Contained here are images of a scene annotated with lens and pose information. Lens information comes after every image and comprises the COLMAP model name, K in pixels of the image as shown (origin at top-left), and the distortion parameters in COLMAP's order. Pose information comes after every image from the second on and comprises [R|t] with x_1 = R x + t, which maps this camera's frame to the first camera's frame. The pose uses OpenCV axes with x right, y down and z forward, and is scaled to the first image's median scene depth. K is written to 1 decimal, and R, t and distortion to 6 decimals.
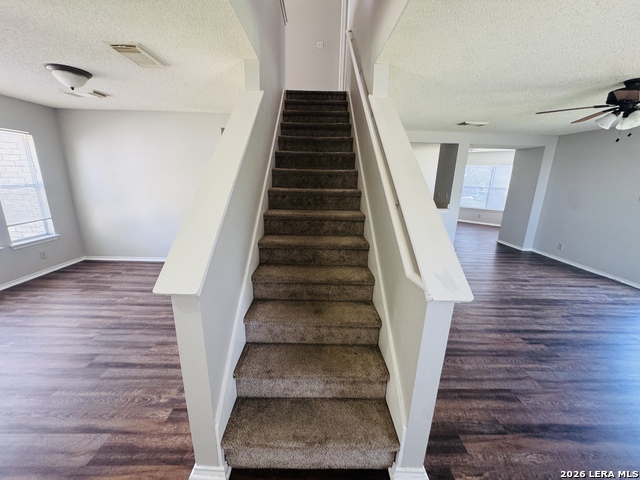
lens RADIAL K [[256.8, 0, 319.2], [0, 256.8, 238.8], [0, 0, 1]] dist [-0.004033, 0.000691]
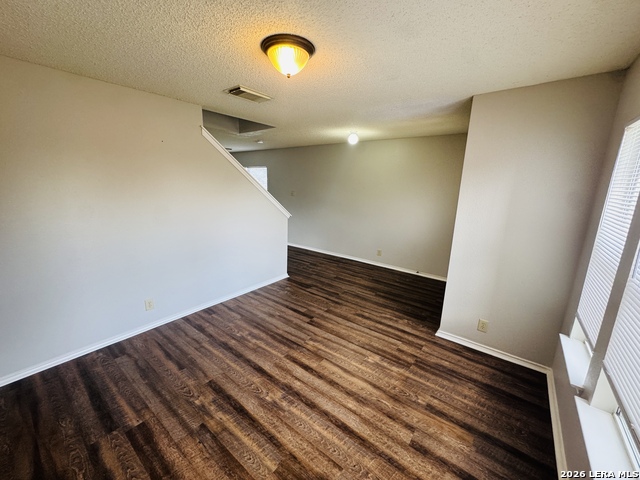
lens RADIAL K [[256.8, 0, 319.2], [0, 256.8, 238.8], [0, 0, 1]] dist [-0.004033, 0.000691]
pose [[-0.778236, -0.173021, 0.603666, -1.212085], [0.113017, 0.907008, 0.405664, -0.369210], [-0.617719, 0.383927, -0.686312, 1.260994]]
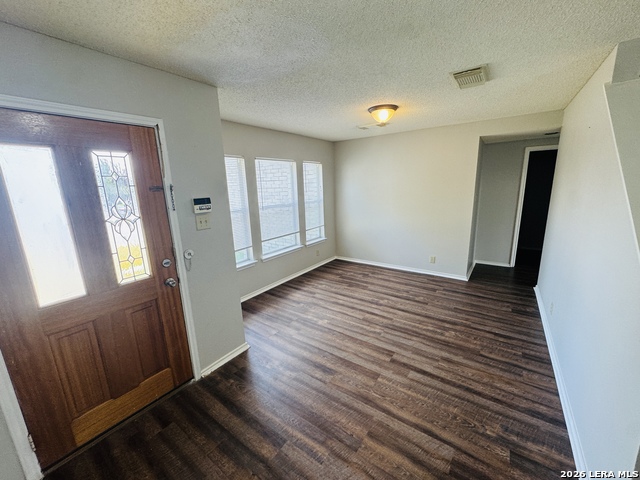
lens RADIAL K [[256.8, 0, 319.2], [0, 256.8, 238.8], [0, 0, 1]] dist [-0.004033, 0.000691]
pose [[0.799604, 0.075296, -0.595788, -0.355237], [-0.094157, 0.995557, -0.000548, -0.010729], [0.593100, 0.056536, 0.803142, -0.096414]]
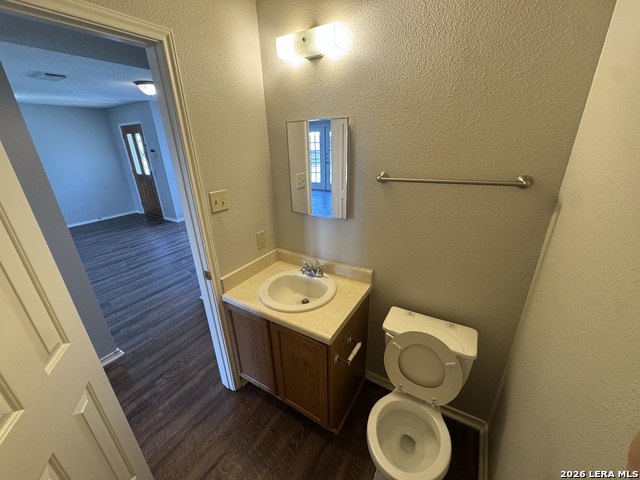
lens RADIAL K [[256.8, 0, 319.2], [0, 256.8, 238.8], [0, 0, 1]] dist [-0.004033, 0.000691]
pose [[-0.535825, 0.300135, -0.789183, -0.066959], [-0.190644, 0.867542, 0.459376, -0.582029], [0.822524, 0.396598, -0.407632, 2.169868]]
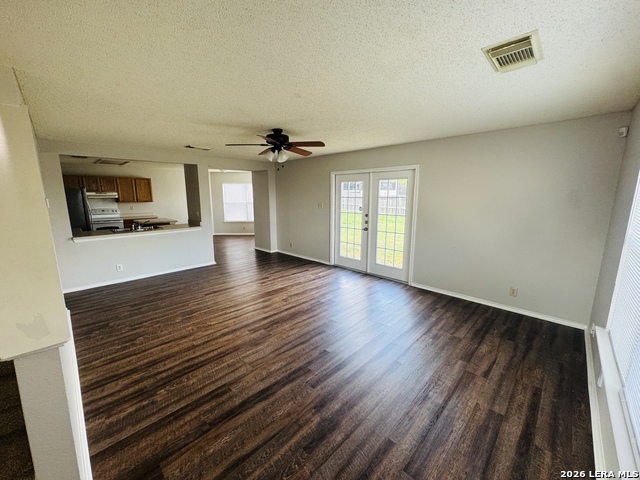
lens RADIAL K [[256.8, 0, 319.2], [0, 256.8, 238.8], [0, 0, 1]] dist [-0.004033, 0.000691]
pose [[0.710828, -0.144726, 0.688315, 0.229818], [0.186587, 0.982341, 0.013858, 0.013146], [-0.678166, 0.118580, 0.725279, -0.117852]]
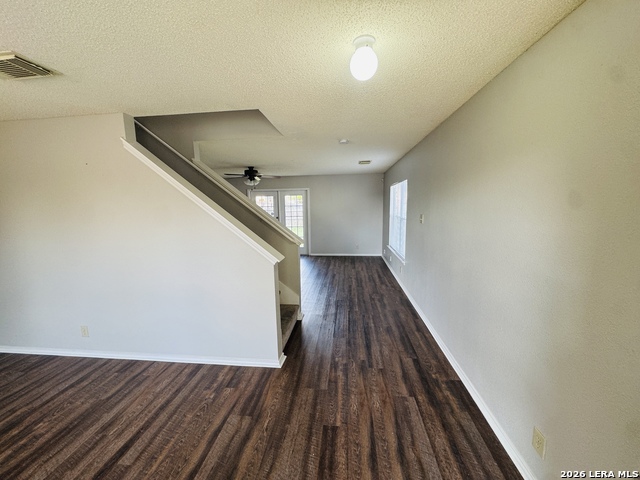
lens RADIAL K [[256.8, 0, 319.2], [0, 256.8, 238.8], [0, 0, 1]] dist [-0.004033, 0.000691]
pose [[0.127007, -0.157181, 0.979369, -0.946842], [0.259771, 0.958174, 0.120091, -0.054715], [-0.957282, 0.239159, 0.162526, 0.083674]]
